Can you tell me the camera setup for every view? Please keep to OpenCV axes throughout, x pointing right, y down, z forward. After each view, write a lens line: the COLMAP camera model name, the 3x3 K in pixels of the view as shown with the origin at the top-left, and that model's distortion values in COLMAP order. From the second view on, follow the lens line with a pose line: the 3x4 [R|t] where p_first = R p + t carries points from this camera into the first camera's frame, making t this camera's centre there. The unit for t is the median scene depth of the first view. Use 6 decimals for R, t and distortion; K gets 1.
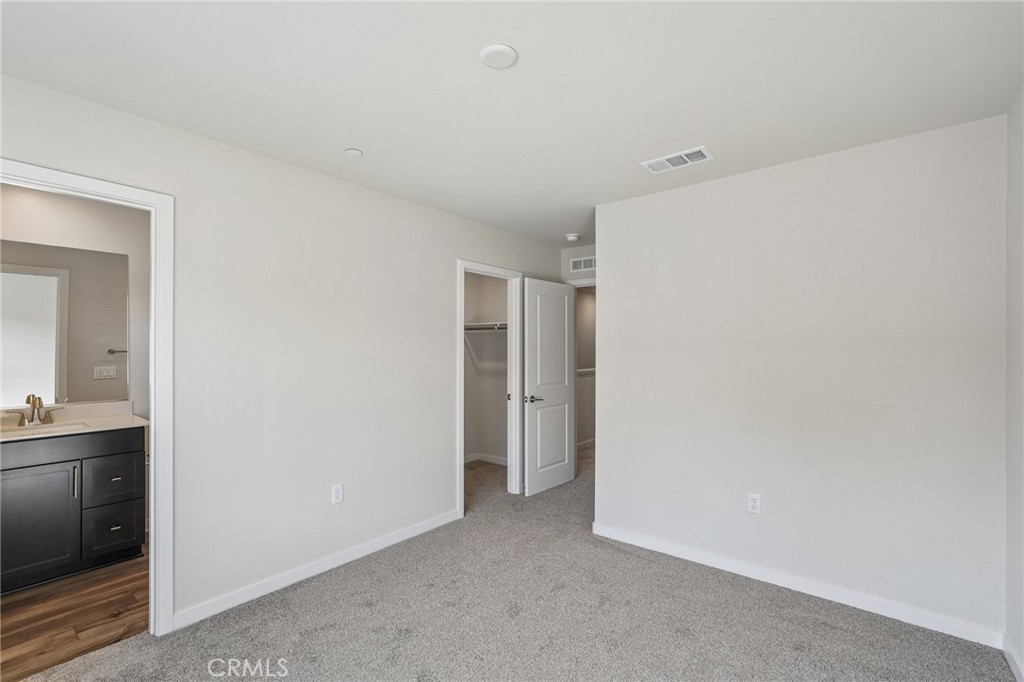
lens RADIAL K [[448.1, 0, 518.3], [0, 448.1, 345.6], [0, 0, 1]] dist [0.002859, 0.000393]
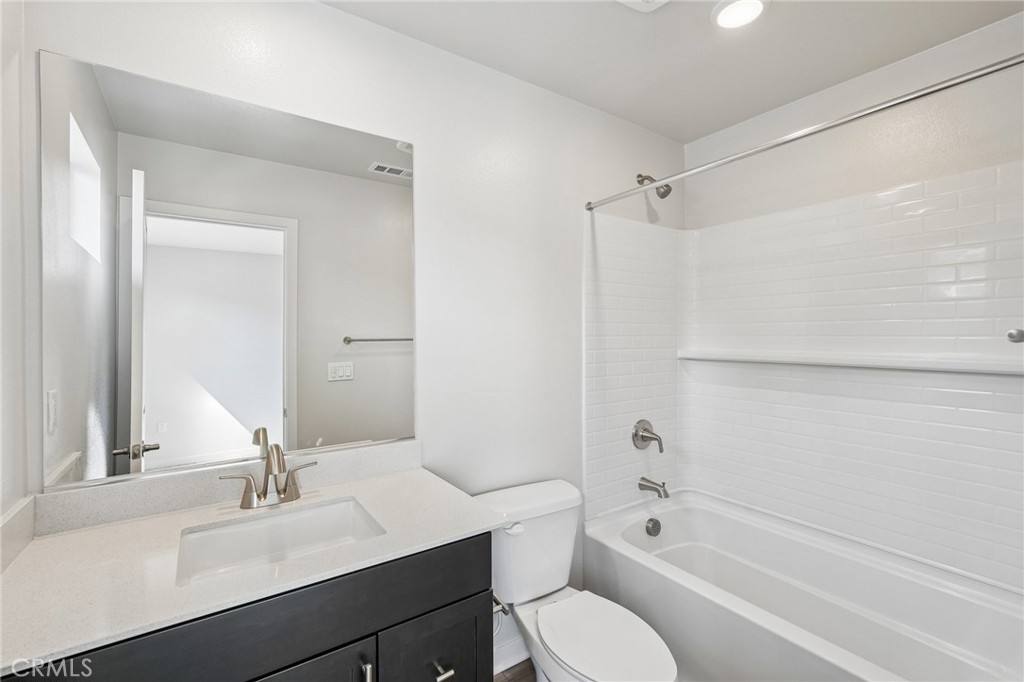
lens RADIAL K [[448.1, 0, 507.8], [0, 448.1, 336.8], [0, 0, 1]] dist [0.002859, 0.000393]
pose [[0.953378, -0.007072, -0.301695, -0.621908], [0.010060, 0.999915, 0.008352, 0.006441], [0.301611, -0.010997, 0.953368, 0.565136]]
